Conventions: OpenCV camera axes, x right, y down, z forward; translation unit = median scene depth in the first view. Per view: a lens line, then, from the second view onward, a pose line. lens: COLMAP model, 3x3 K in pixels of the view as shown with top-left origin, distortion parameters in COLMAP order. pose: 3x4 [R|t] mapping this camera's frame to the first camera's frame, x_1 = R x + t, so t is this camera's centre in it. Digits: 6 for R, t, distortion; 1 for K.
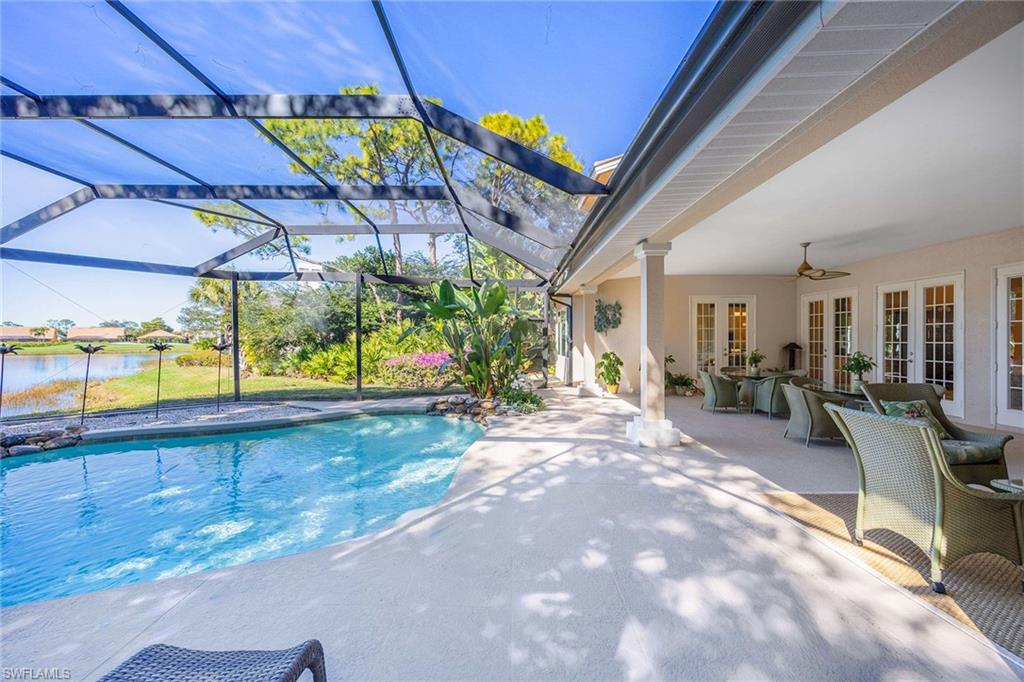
lens RADIAL K [[387.7, 0, 511.7], [0, 387.7, 342.7], [0, 0, 1]] dist [-0.003179, 0.000128]
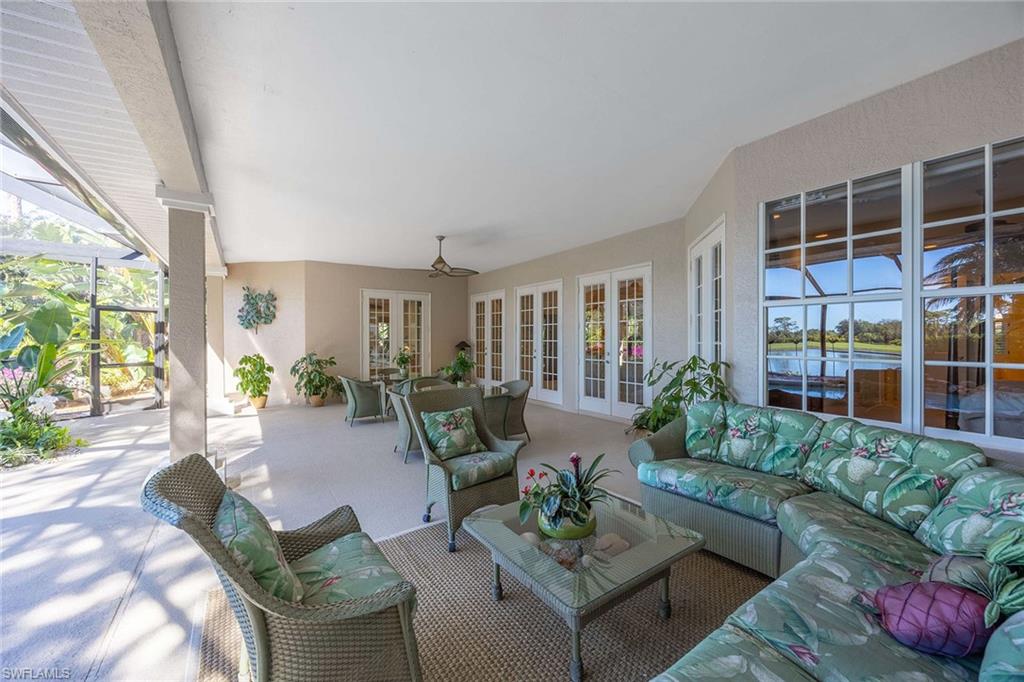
lens RADIAL K [[387.7, 0, 509.1], [0, 387.7, 338.7], [0, 0, 1]] dist [-0.003179, 0.000128]
pose [[0.821671, -0.002635, 0.569956, 0.262151], [0.007156, 0.999958, -0.005694, 0.000260], [-0.569917, 0.008757, 0.821655, 0.093243]]
